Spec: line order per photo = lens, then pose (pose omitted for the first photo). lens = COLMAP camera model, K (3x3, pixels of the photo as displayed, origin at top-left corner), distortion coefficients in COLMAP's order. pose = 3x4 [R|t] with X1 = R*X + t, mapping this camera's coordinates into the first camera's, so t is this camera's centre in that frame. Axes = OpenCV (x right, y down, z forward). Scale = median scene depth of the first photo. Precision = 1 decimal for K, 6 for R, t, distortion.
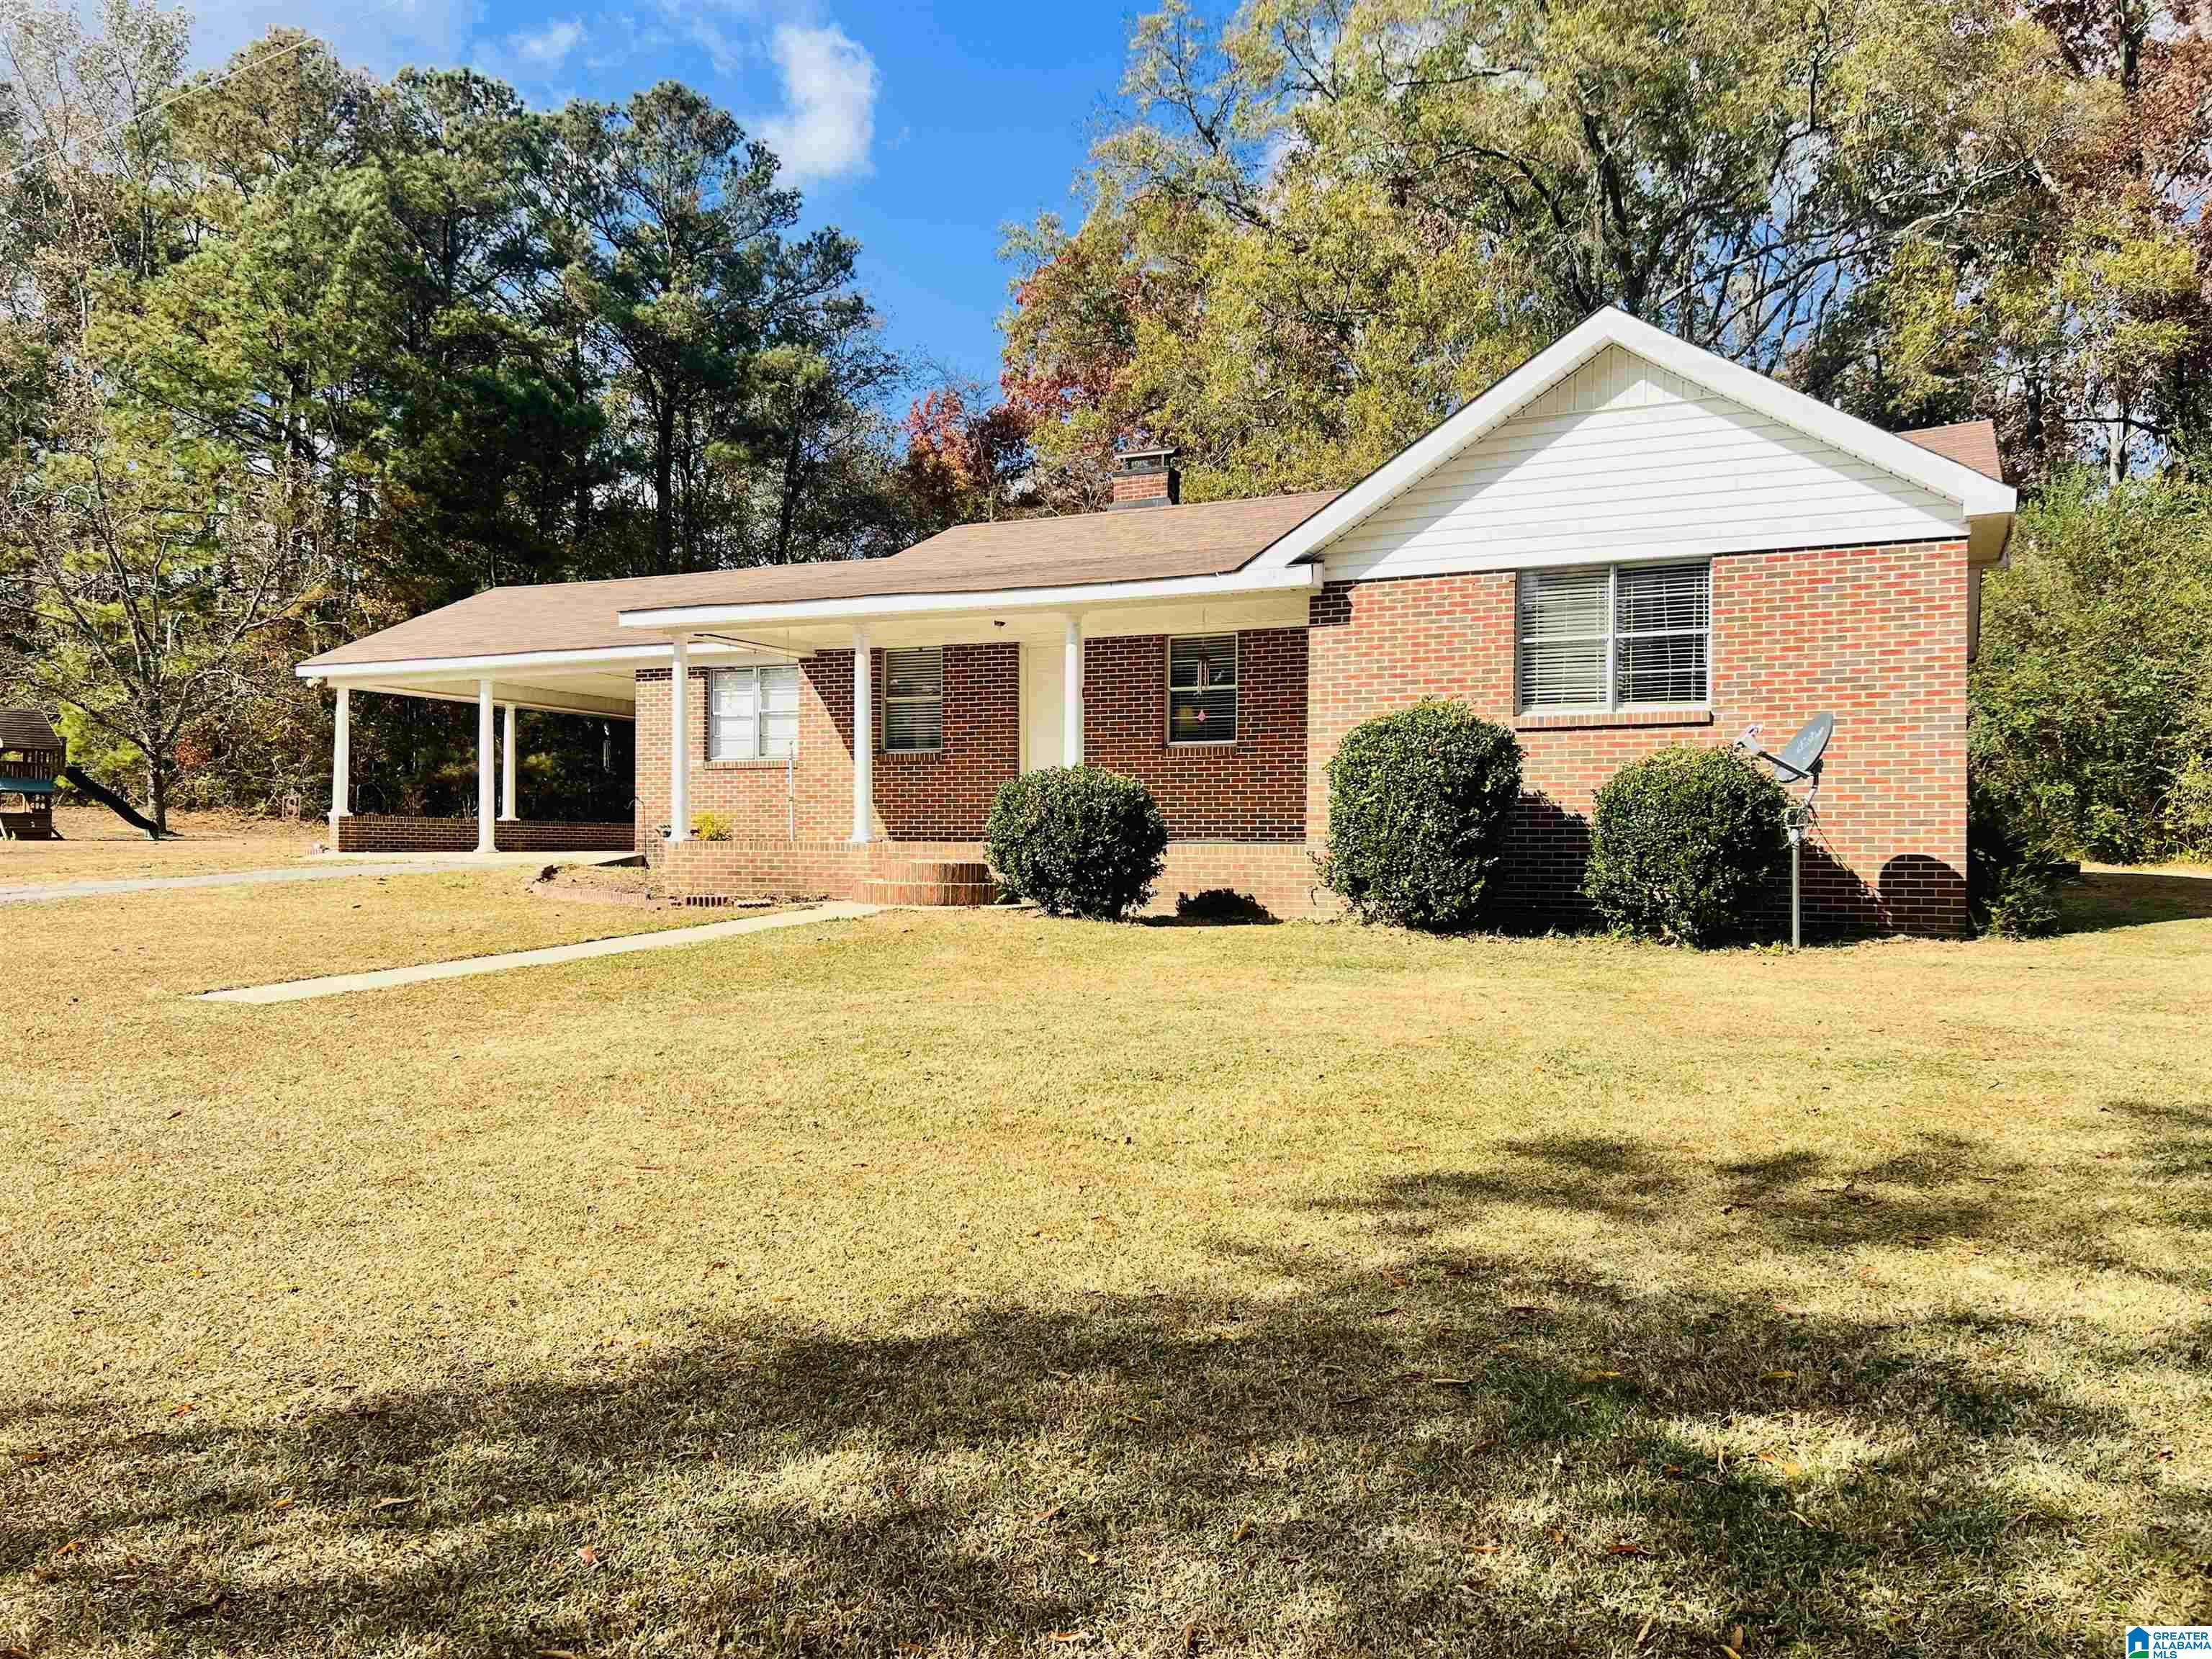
lens RADIAL K [[1682.1, 0, 1103.6], [0, 1682.1, 884.3], [0, 0, 1]] dist [0.032294, 0.000083]
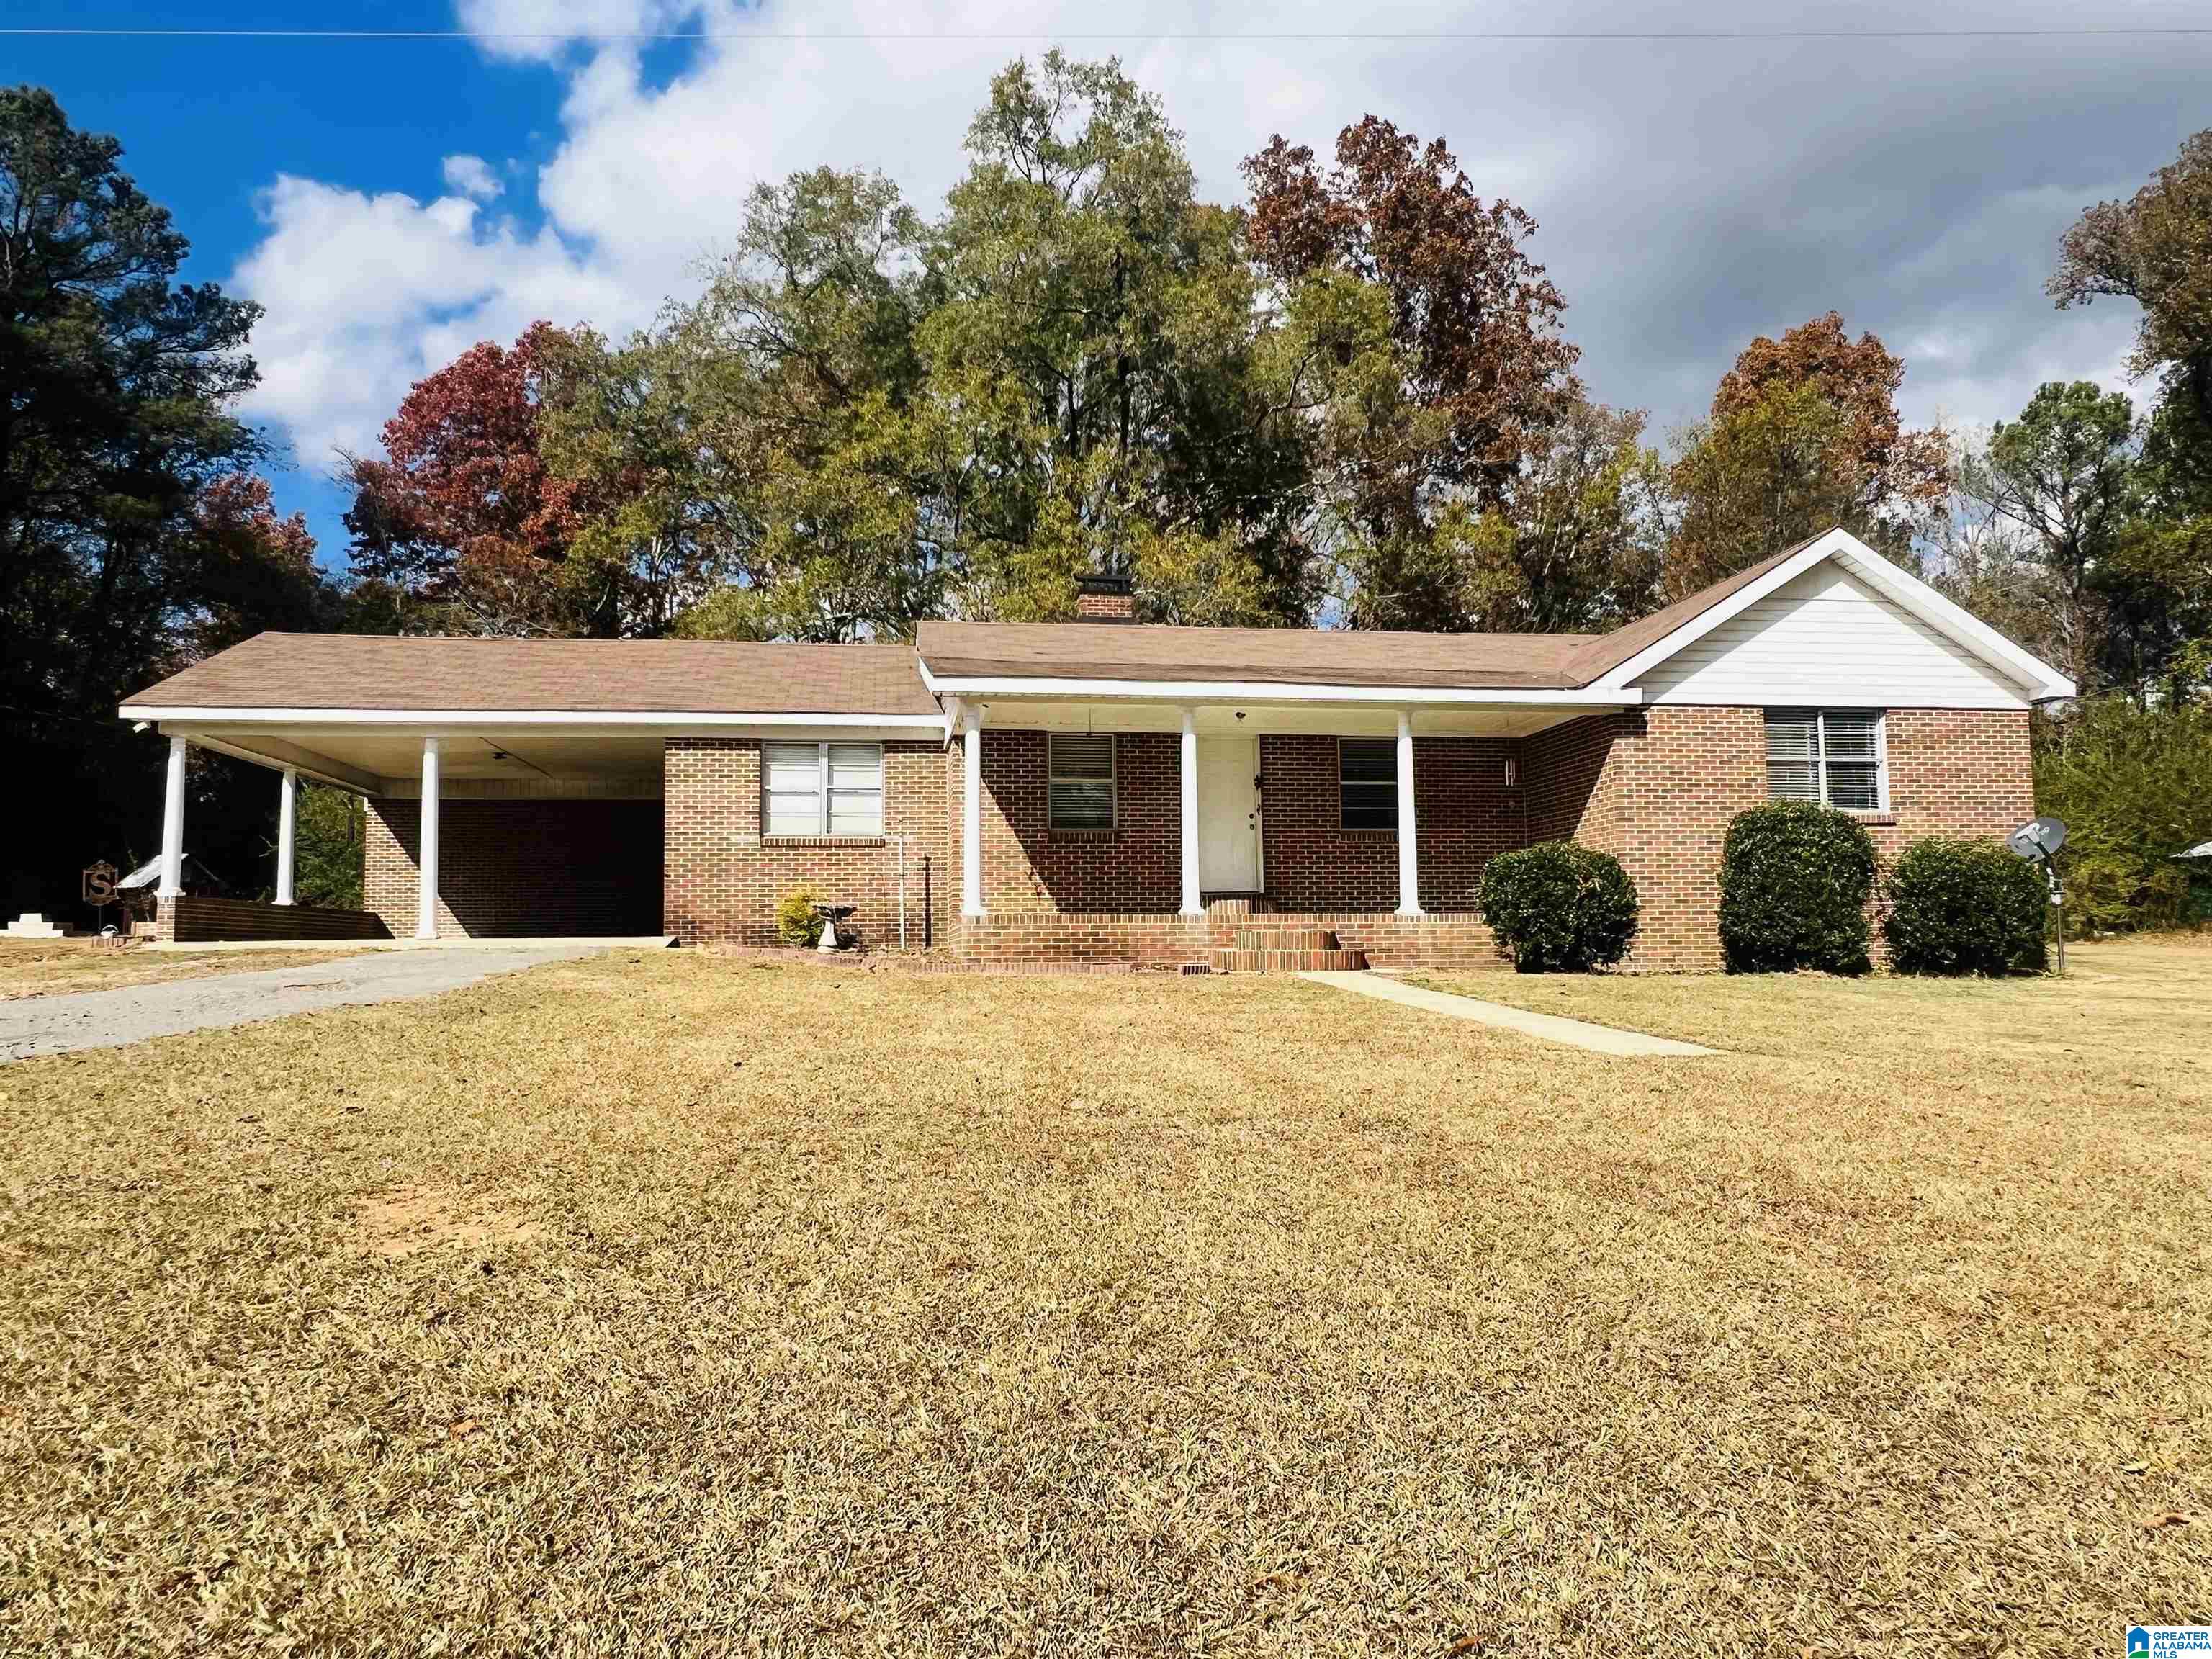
lens RADIAL K [[1405.8, 0, 1106.0], [0, 1405.8, 829.5], [0, 0, 1]] dist [0.003781, 0.000898]
pose [[0.830517, 0.023533, 0.556495, -0.786925], [0.026062, 0.996371, -0.081030, -0.011100], [-0.556383, 0.081800, 0.826890, 0.359712]]
